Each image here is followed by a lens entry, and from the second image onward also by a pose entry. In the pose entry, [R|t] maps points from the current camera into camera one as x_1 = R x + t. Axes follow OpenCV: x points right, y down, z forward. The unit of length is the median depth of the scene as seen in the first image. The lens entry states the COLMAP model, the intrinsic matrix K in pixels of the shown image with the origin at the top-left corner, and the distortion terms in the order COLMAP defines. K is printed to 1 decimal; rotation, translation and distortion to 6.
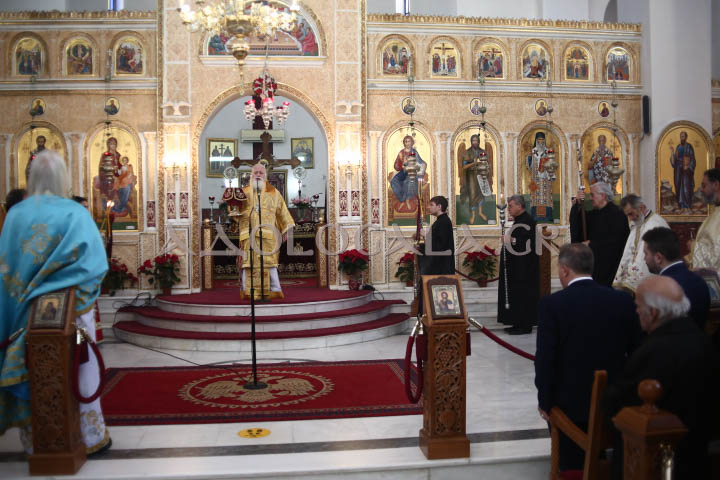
lens RADIAL K [[710.1, 0, 360.8], [0, 710.1, 240.8], [0, 0, 1]] dist [-0.151381, 0.097256]
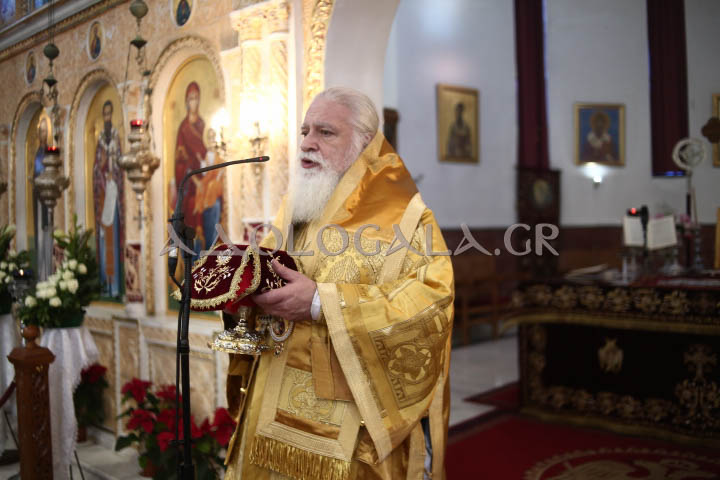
lens RADIAL K [[710.1, 0, 360.8], [0, 710.1, 240.8], [0, 0, 1]] dist [-0.151381, 0.097256]
pose [[0.649055, 0.016297, -0.760567, 0.013226], [-0.014492, 0.999854, 0.009057, -0.061955], [0.760603, 0.005143, 0.649197, 0.810307]]
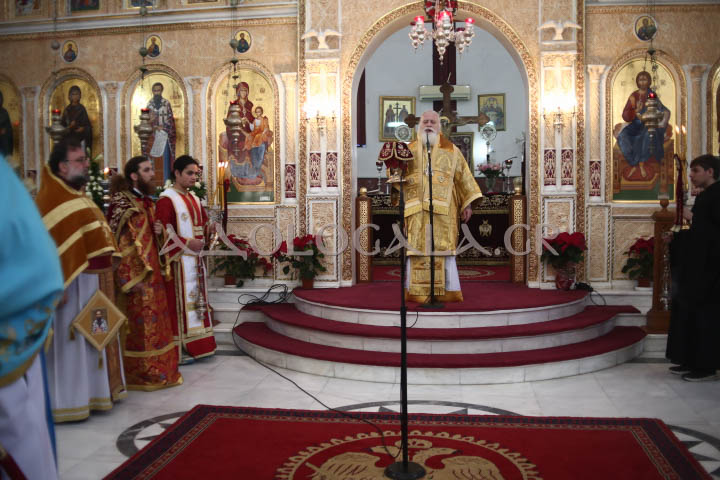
lens RADIAL K [[710.1, 0, 360.8], [0, 710.1, 240.8], [0, 0, 1]] dist [-0.151381, 0.097256]
pose [[0.965737, 0.021848, -0.258600, -0.024626], [-0.012475, 0.999206, 0.037831, -0.003389], [0.259222, -0.033309, 0.965243, 0.273867]]
